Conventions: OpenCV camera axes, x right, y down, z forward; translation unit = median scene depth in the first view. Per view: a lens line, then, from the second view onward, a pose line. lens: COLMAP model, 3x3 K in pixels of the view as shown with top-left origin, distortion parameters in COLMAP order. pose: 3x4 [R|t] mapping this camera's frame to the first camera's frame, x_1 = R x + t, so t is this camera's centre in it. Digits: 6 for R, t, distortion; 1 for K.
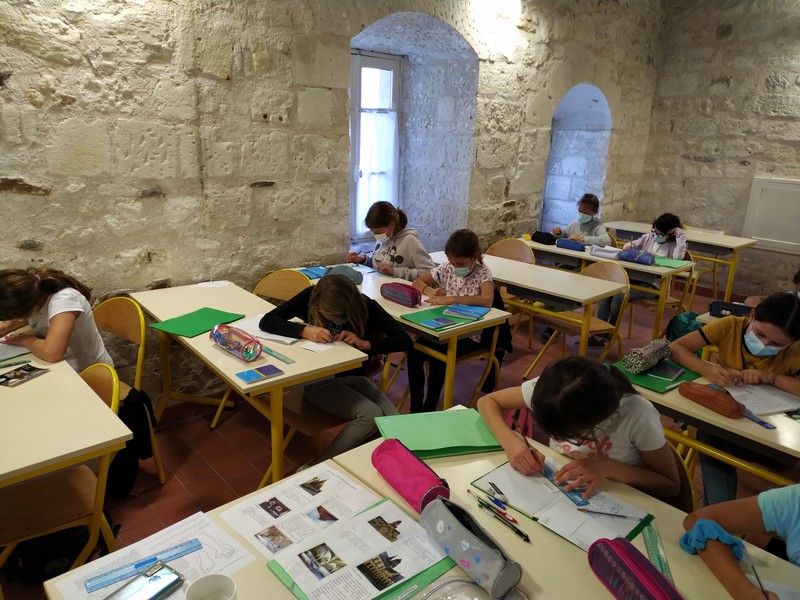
lens RADIAL K [[576.4, 0, 403.3], [0, 576.4, 295.3], [0, 0, 1]] dist [0.006696, -0.009326]
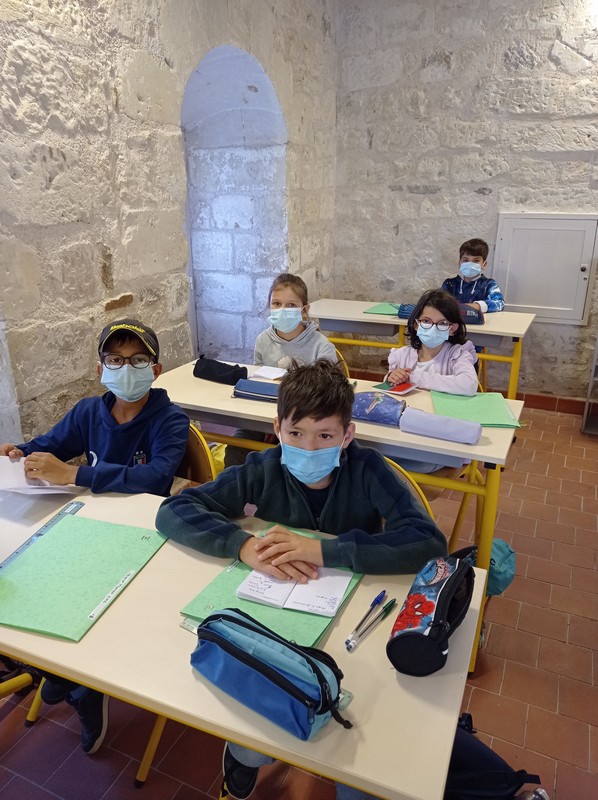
lens RADIAL K [[594.2, 0, 299.0], [0, 594.2, 400.0], [0, 0, 1]] dist [0.105723, -0.161228]
pose [[0.915171, -0.171143, 0.364928, 0.129551], [0.144746, 0.984531, 0.098726, -0.110408], [-0.376179, -0.037529, 0.925787, 0.511997]]
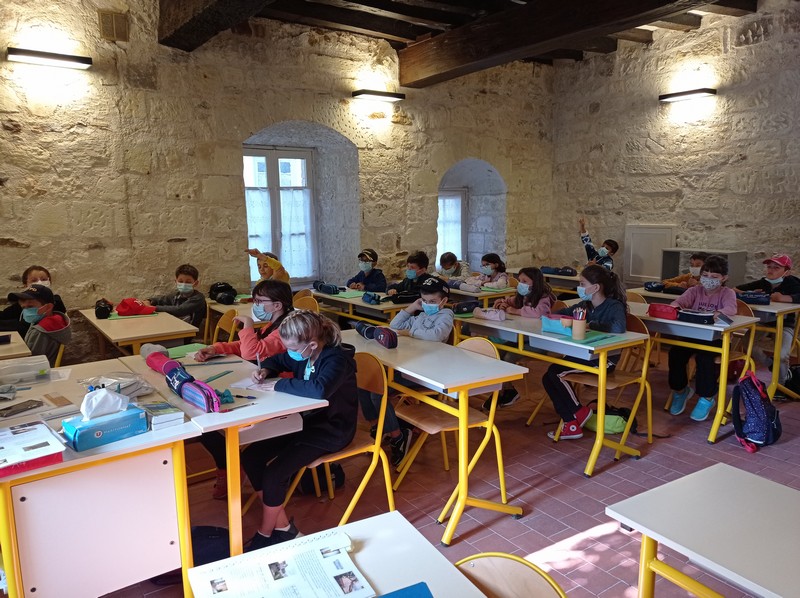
lens RADIAL K [[594.2, 0, 400.0], [0, 594.2, 299.0], [0, 0, 1]] dist [0.105723, -0.161228]
pose [[0.991054, -0.032496, -0.129443, 0.351484], [0.015735, 0.991590, -0.128461, 0.112101], [0.132529, 0.125275, 0.983231, -0.290816]]
